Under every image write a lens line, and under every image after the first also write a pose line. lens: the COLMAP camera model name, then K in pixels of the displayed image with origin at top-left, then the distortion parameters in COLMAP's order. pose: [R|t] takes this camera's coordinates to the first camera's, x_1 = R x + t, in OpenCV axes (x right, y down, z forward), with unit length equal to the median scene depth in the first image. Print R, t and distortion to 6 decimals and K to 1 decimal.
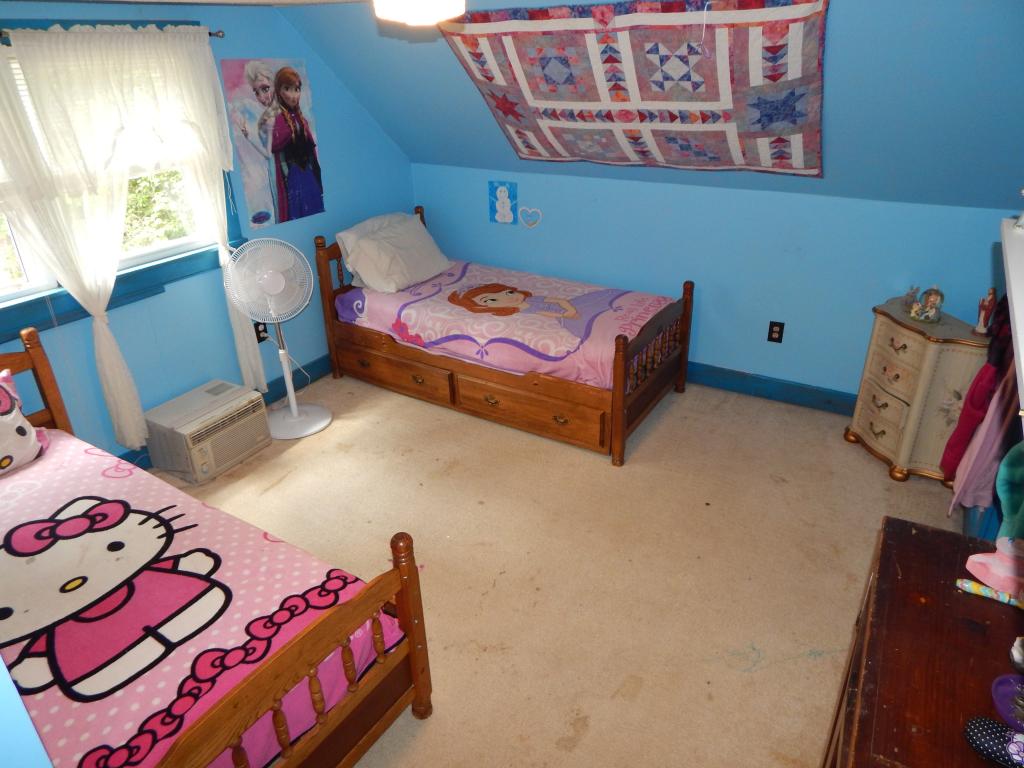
lens RADIAL K [[674.7, 0, 510.2], [0, 674.7, 381.6], [0, 0, 1]] dist [0.004616, -0.009046]
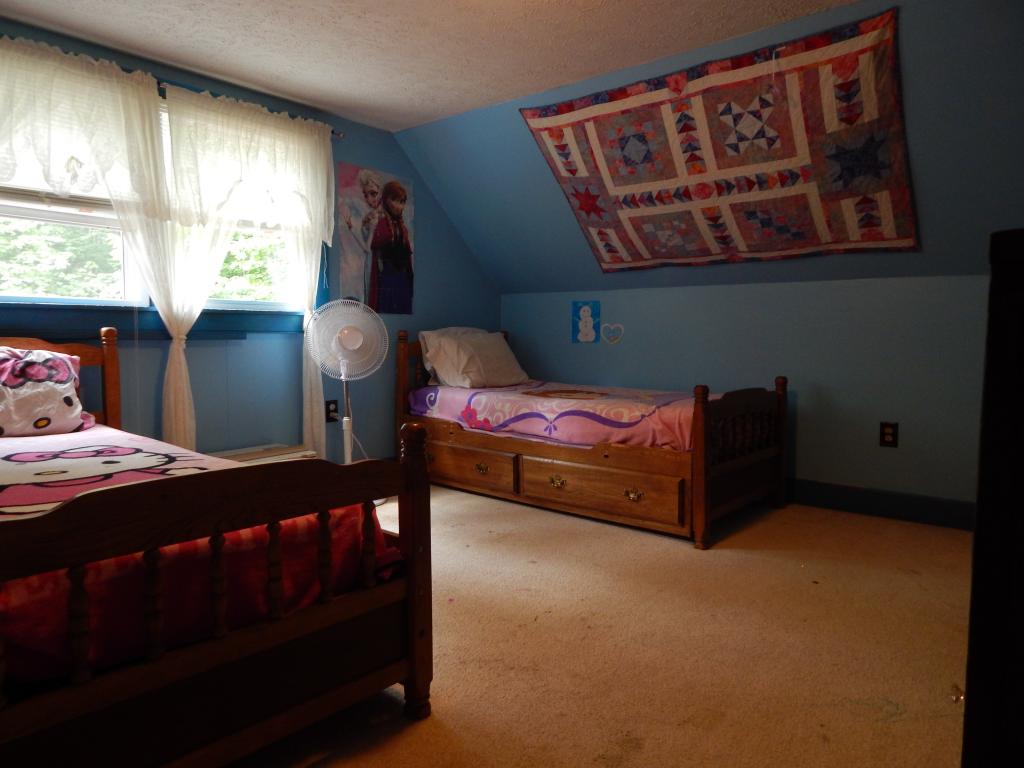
lens RADIAL K [[674.7, 0, 510.2], [0, 674.7, 381.6], [0, 0, 1]] dist [0.004616, -0.009046]
pose [[0.987695, 0.036455, -0.152087, 0.045768], [-0.090378, 0.926684, -0.364813, 0.260493], [0.127637, 0.374070, 0.918575, 0.124687]]
